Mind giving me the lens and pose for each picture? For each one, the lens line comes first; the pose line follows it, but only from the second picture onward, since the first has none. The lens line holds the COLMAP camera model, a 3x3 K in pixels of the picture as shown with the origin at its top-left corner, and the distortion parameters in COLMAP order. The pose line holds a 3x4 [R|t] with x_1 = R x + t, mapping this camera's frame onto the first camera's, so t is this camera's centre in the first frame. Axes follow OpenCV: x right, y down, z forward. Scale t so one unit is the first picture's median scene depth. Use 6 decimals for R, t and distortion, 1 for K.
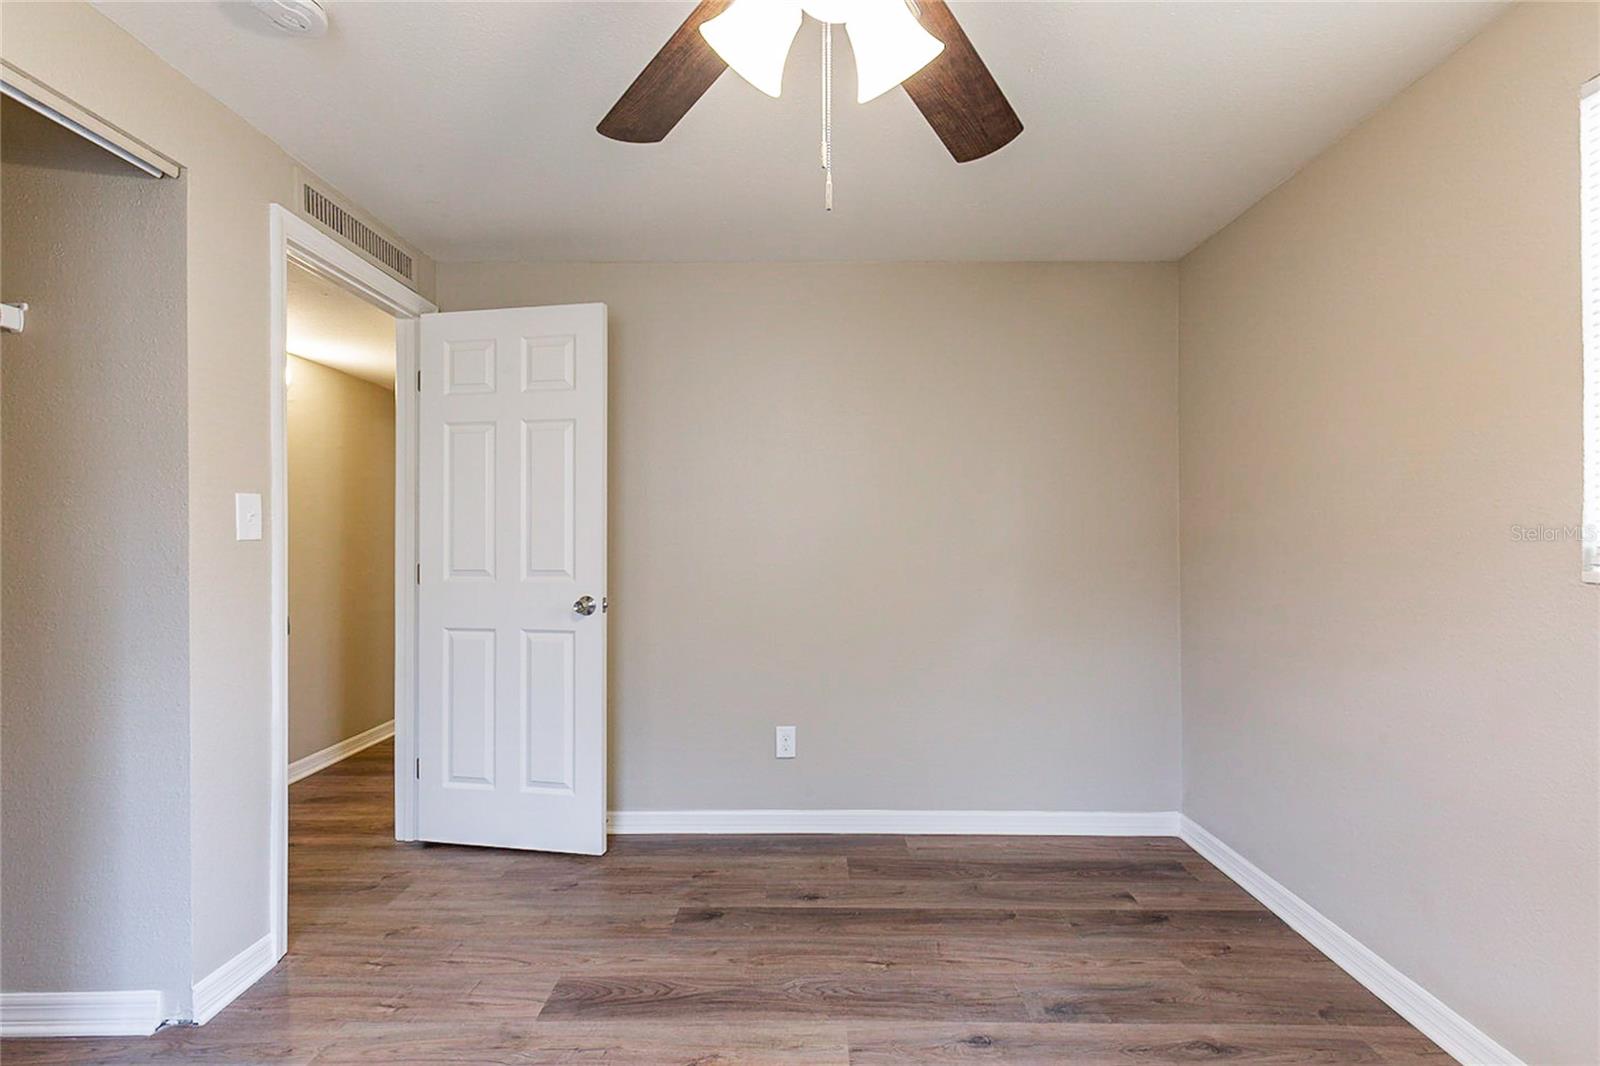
lens RADIAL K [[728.6, 0, 801.8], [0, 728.6, 527.7], [0, 0, 1]] dist [0.010416, -0.000876]
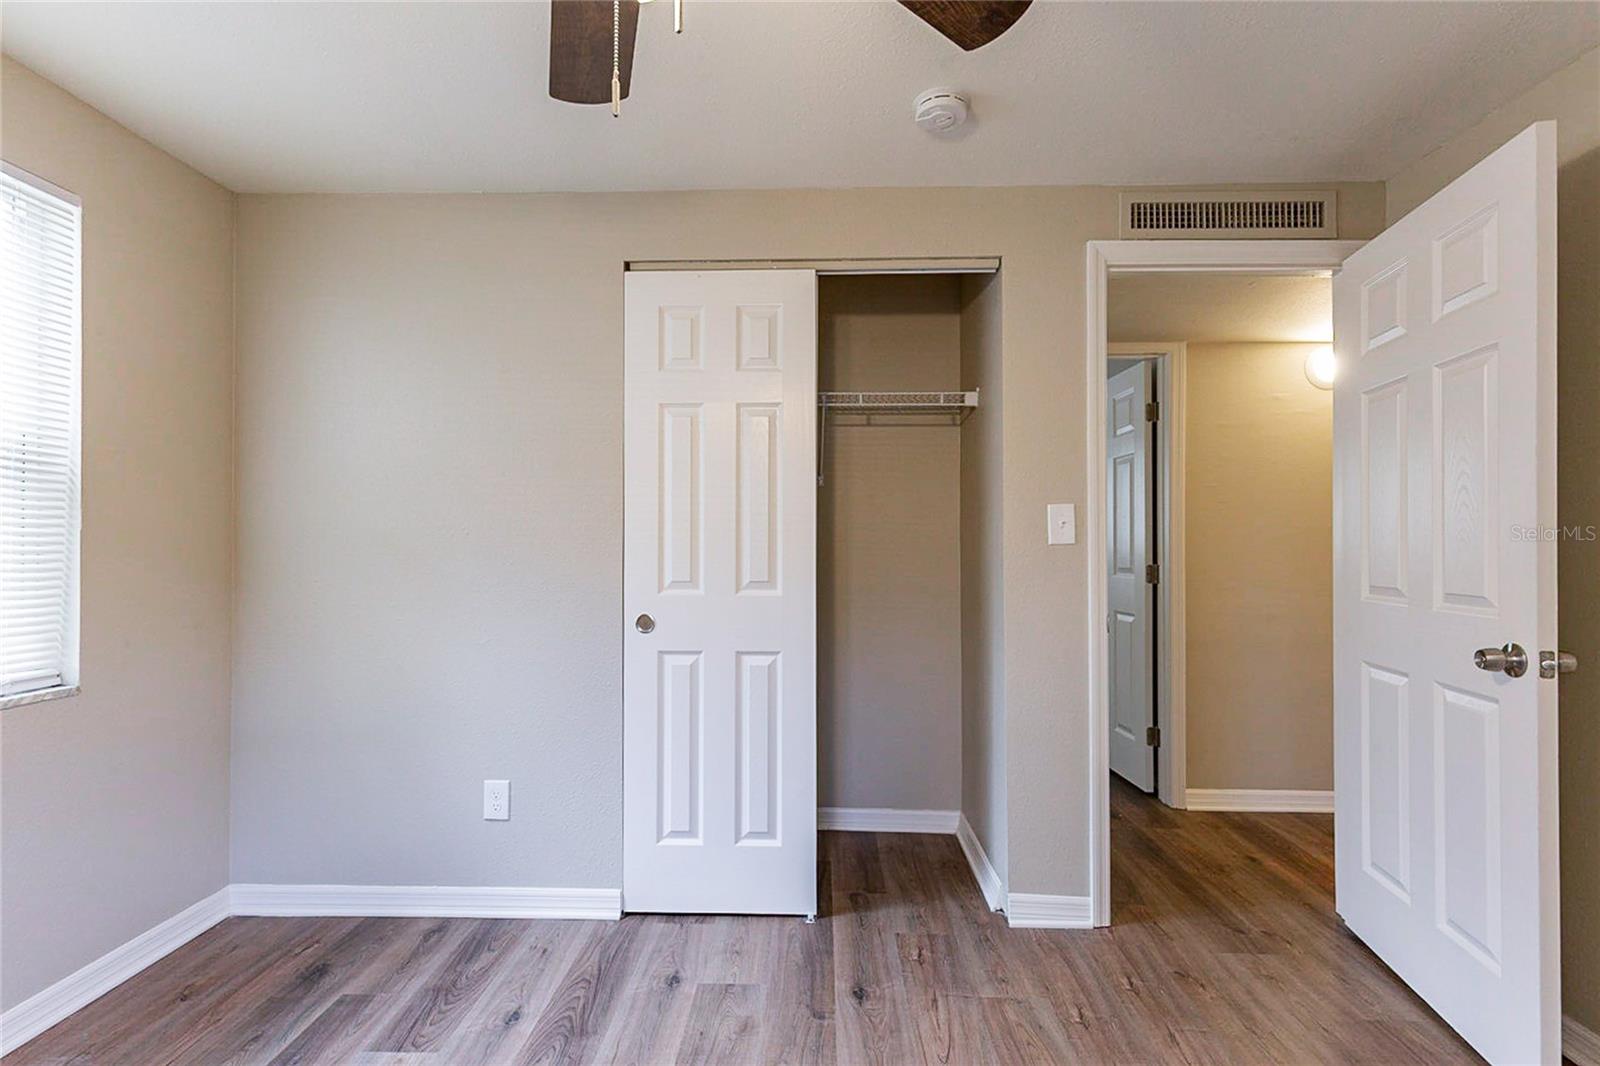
lens RADIAL K [[728.6, 0, 802.5], [0, 728.6, 535.6], [0, 0, 1]] dist [0.010416, -0.000876]
pose [[-0.027536, -0.009518, -0.999575, 0.379100], [0.012422, 0.999874, -0.009863, 0.008405], [0.999544, -0.012688, -0.027414, 0.565756]]
